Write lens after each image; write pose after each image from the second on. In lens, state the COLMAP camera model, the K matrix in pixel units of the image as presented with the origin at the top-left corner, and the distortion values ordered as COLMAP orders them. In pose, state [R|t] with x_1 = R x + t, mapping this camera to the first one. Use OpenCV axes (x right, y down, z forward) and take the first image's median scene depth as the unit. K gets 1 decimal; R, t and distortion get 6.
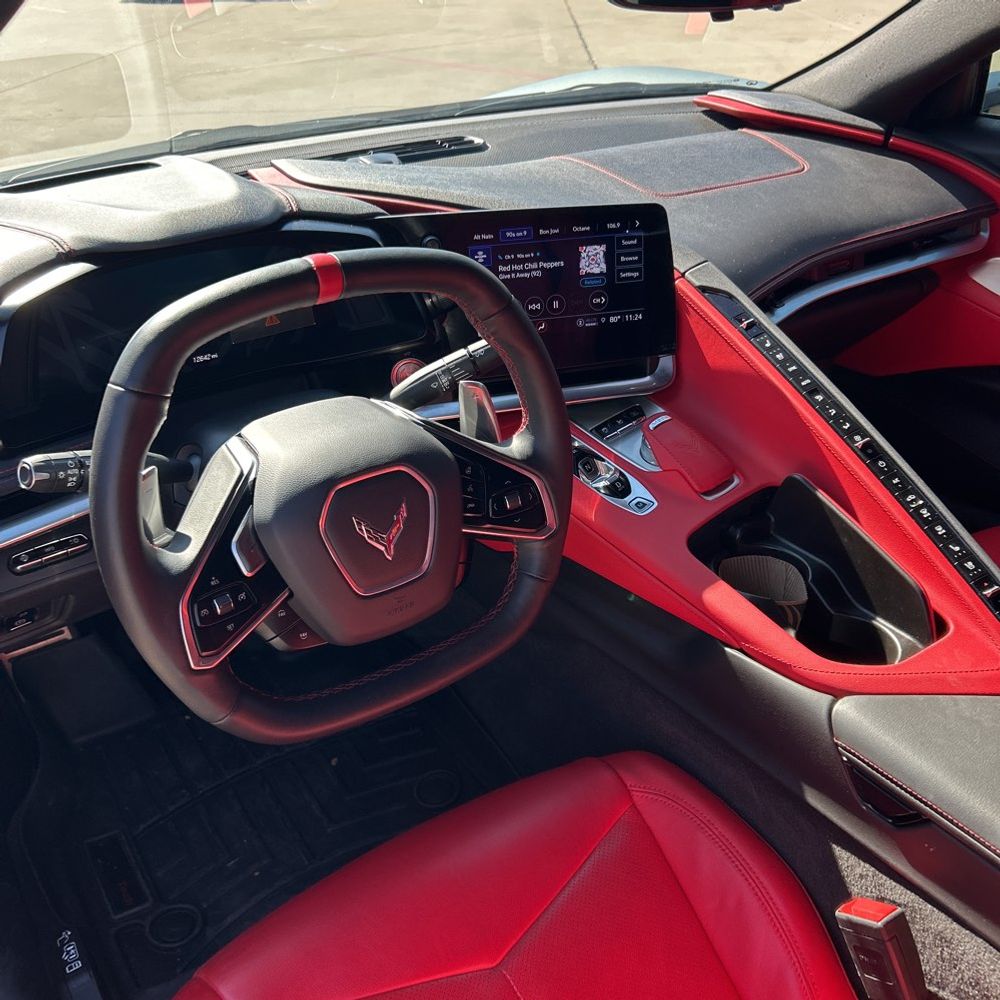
lens RADIAL K [[1019.8, 0, 500.0], [0, 1019.8, 500.0], [0, 0, 1]] dist [0.011015, -0.001395]
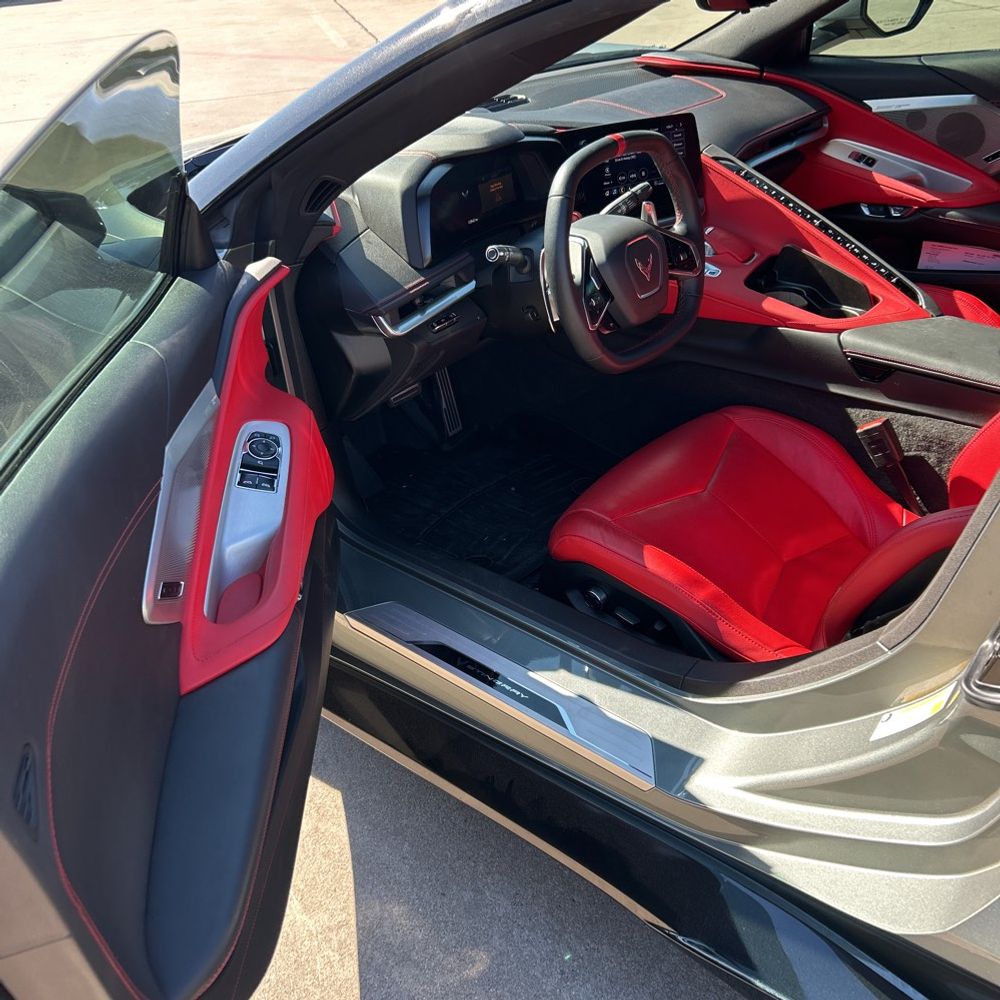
lens RADIAL K [[1019.8, 0, 500.0], [0, 1019.8, 500.0], [0, 0, 1]] dist [0.011015, -0.001395]
pose [[0.965571, -0.165072, 0.201057, -0.686914], [0.162503, 0.986272, 0.029332, 0.299213], [-0.203139, 0.004350, 0.979140, -0.755237]]
